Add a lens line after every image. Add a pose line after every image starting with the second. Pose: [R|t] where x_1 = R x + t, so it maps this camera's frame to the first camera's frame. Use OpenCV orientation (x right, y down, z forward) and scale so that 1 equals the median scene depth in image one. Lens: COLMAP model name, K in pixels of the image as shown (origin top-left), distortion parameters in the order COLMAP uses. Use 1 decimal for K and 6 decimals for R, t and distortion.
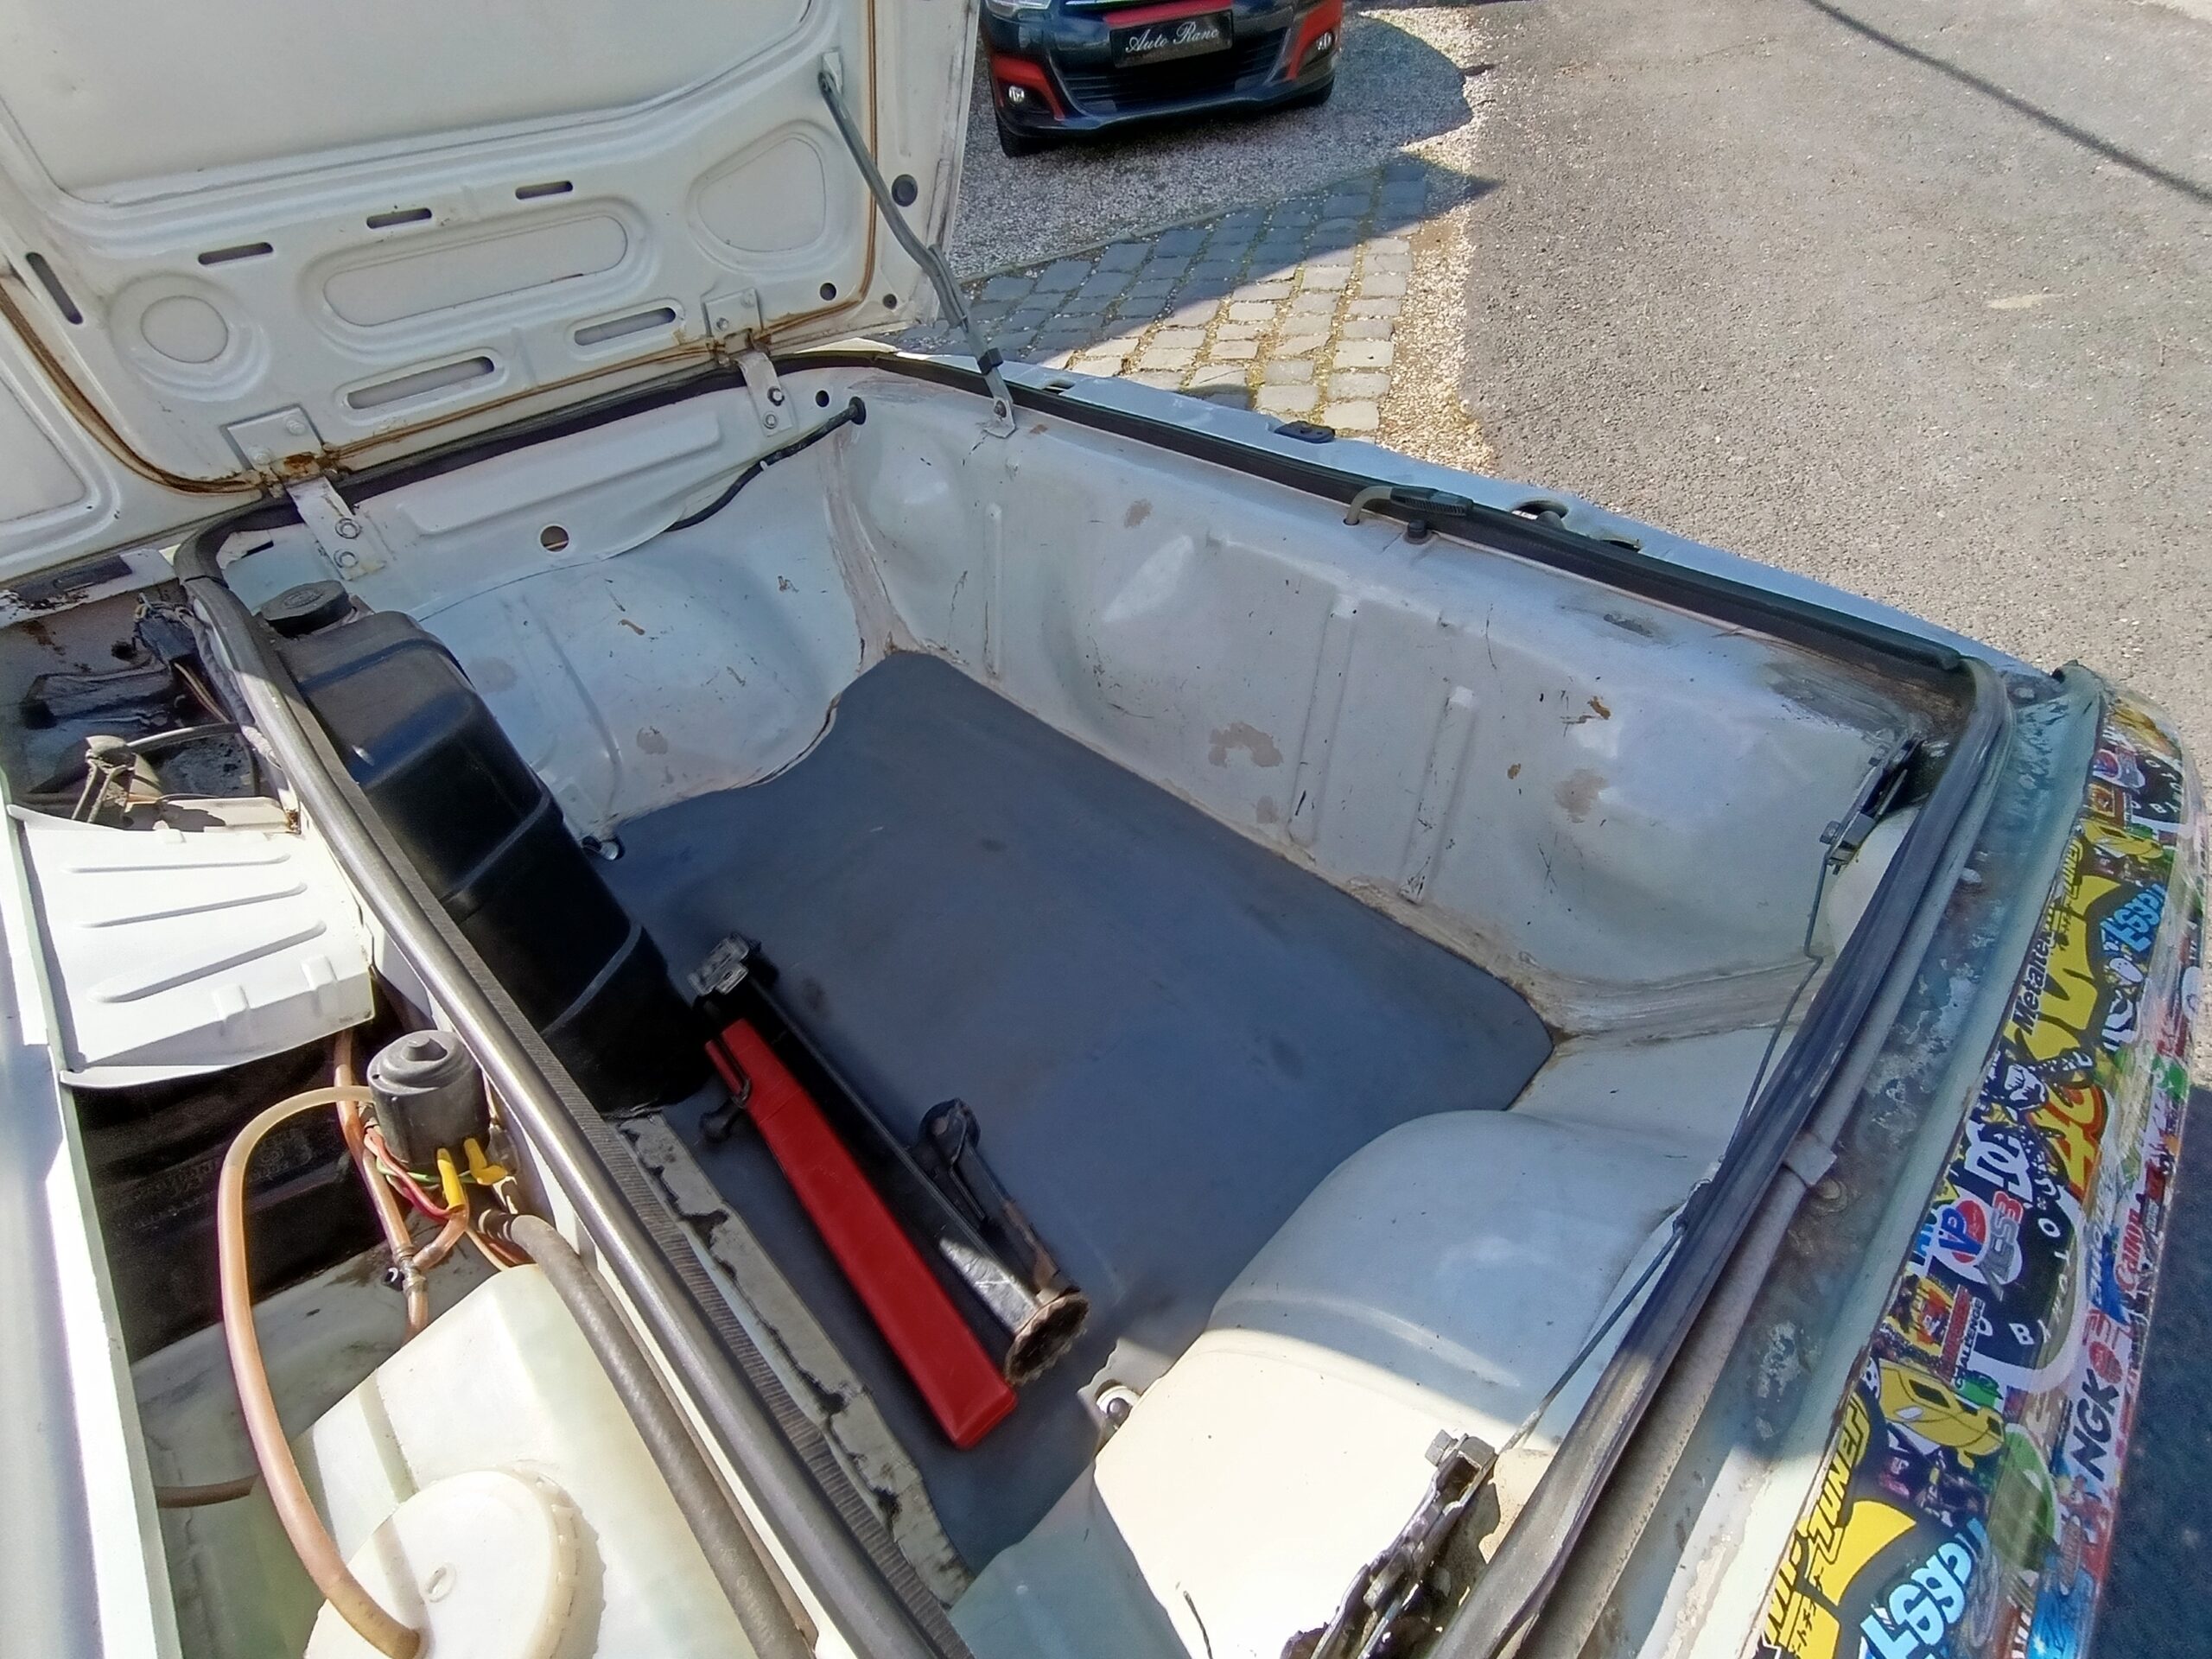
lens RADIAL K [[1000.7, 0, 1101.4], [0, 1000.7, 841.0], [0, 0, 1]] dist [0.001230, 0.000656]
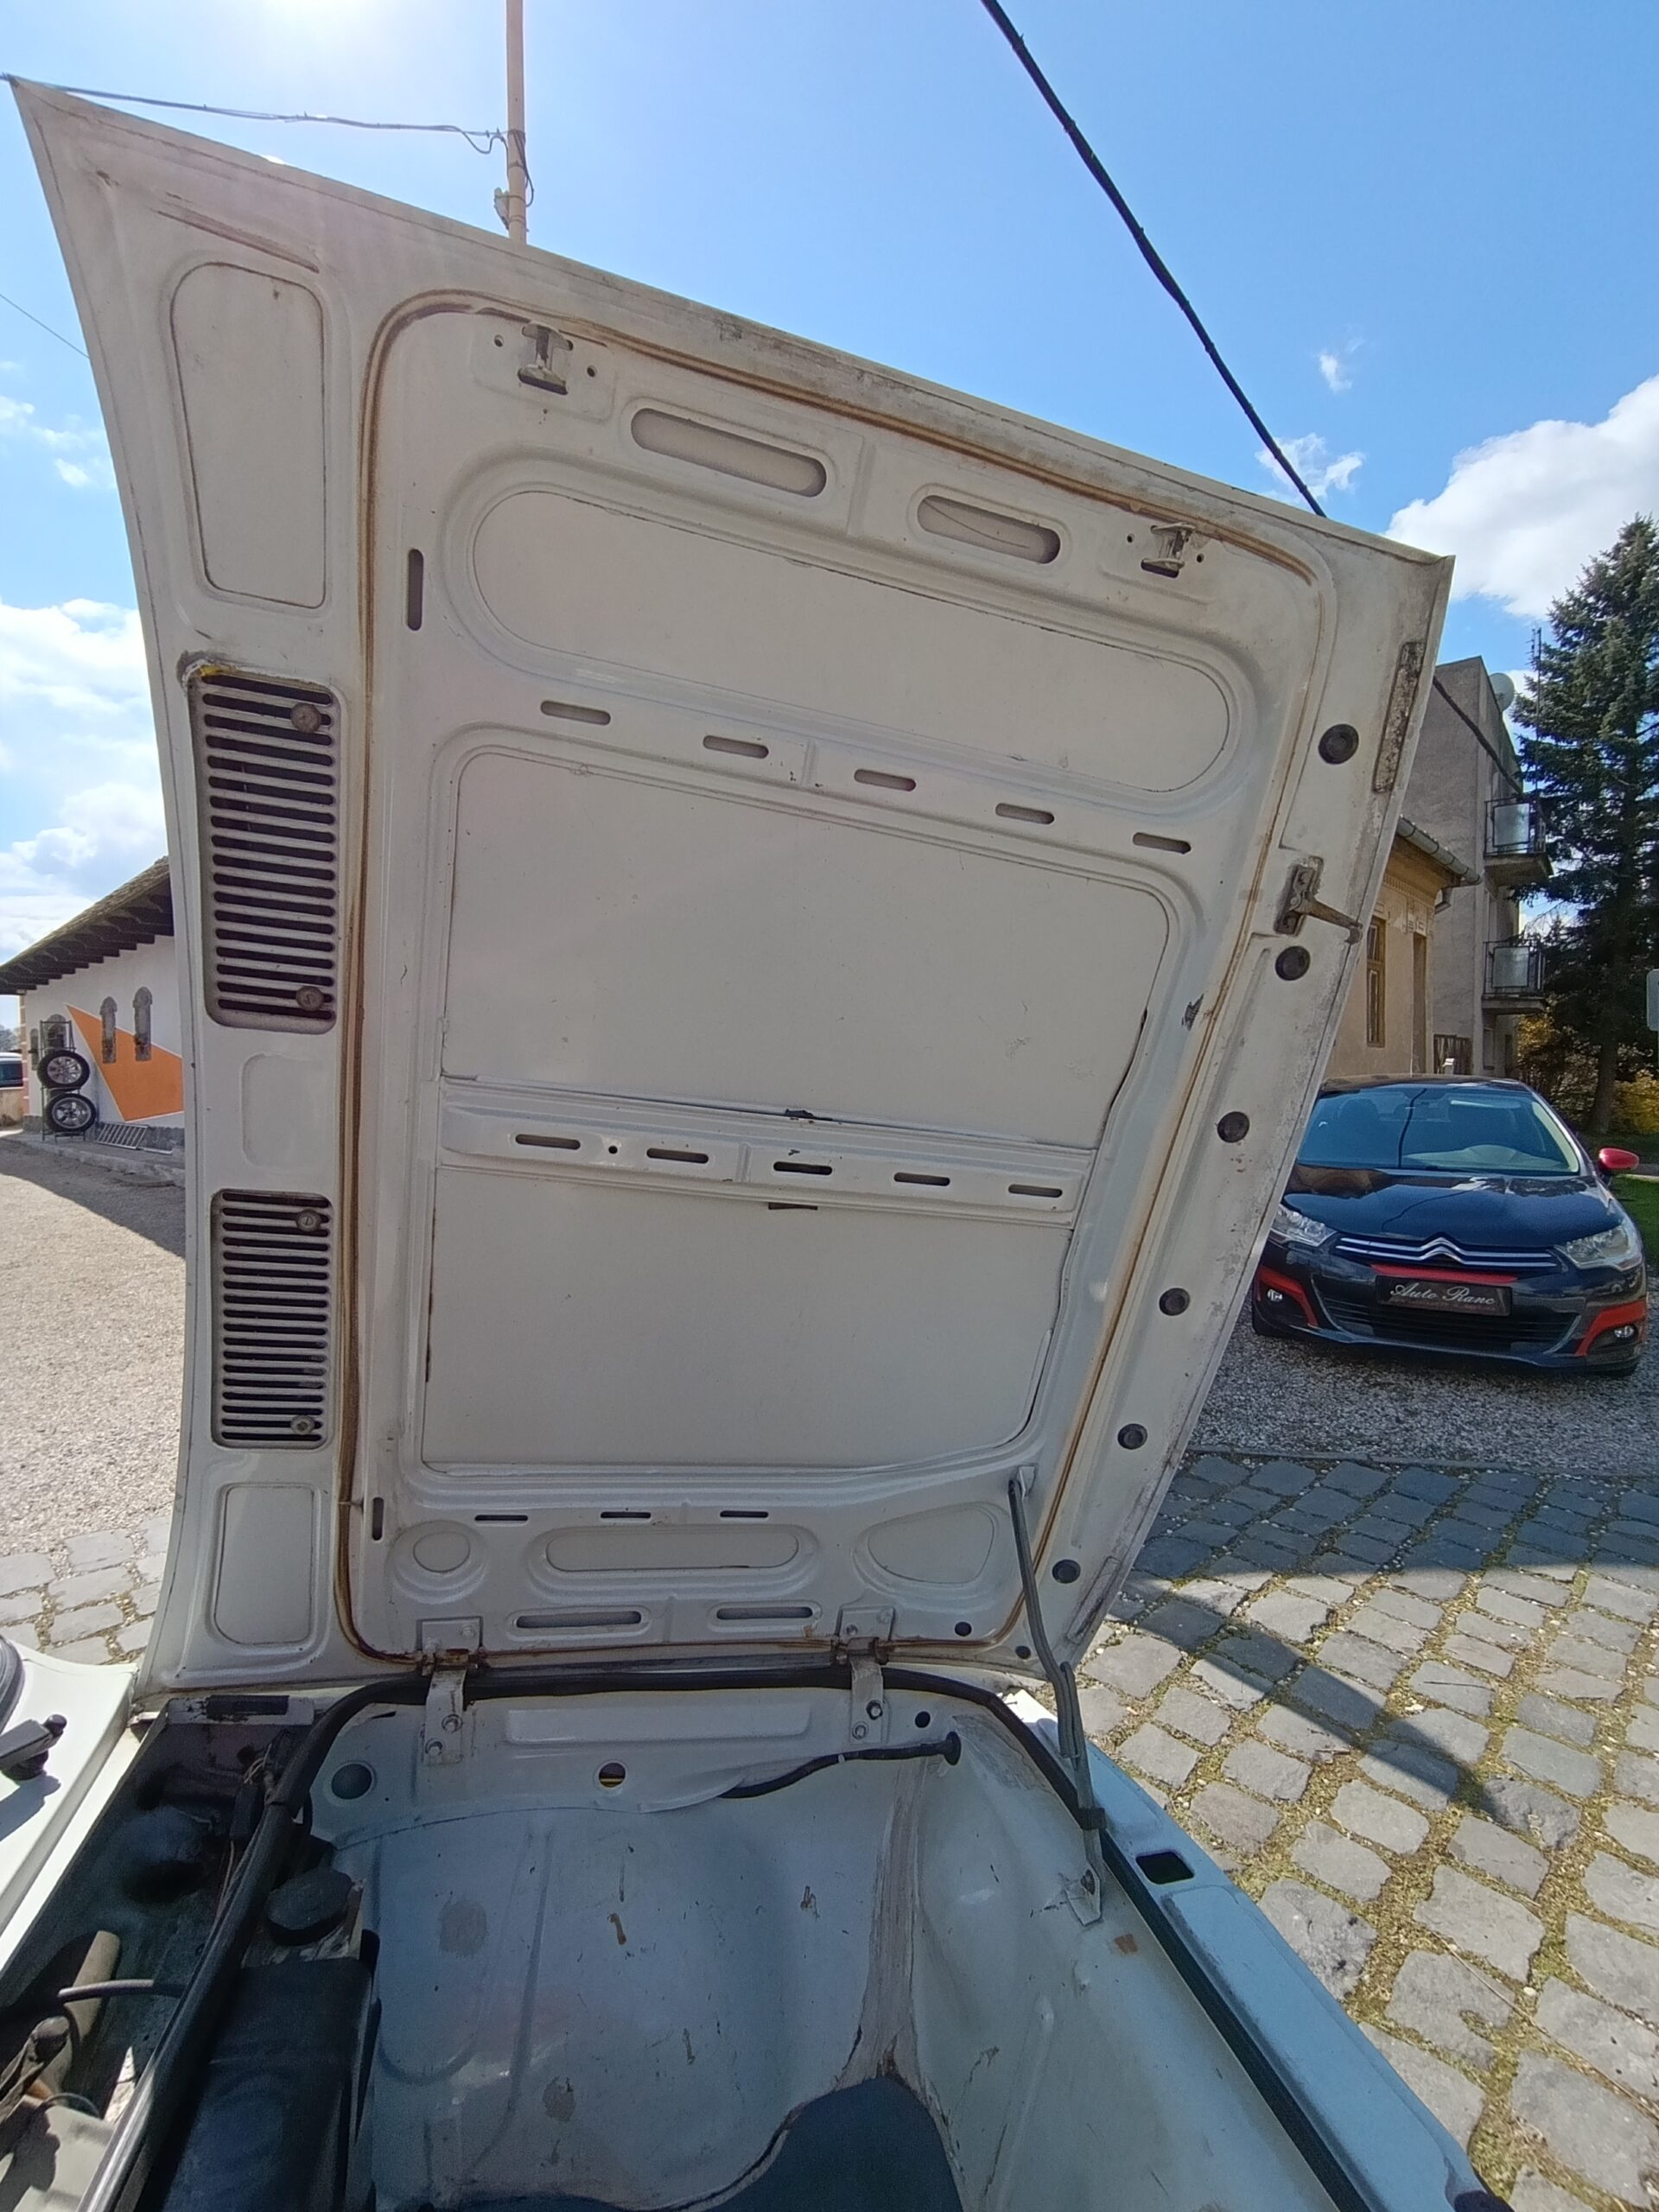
lens RADIAL K [[988.9, 0, 819.6], [0, 988.9, 1108.6], [0, 0, 1]] dist [-0.013781, 0.010125]
pose [[0.849366, 0.156565, -0.504048, 0.008229], [-0.449445, 0.715241, -0.535191, -0.130521], [0.276724, 0.681116, 0.677868, -0.024774]]
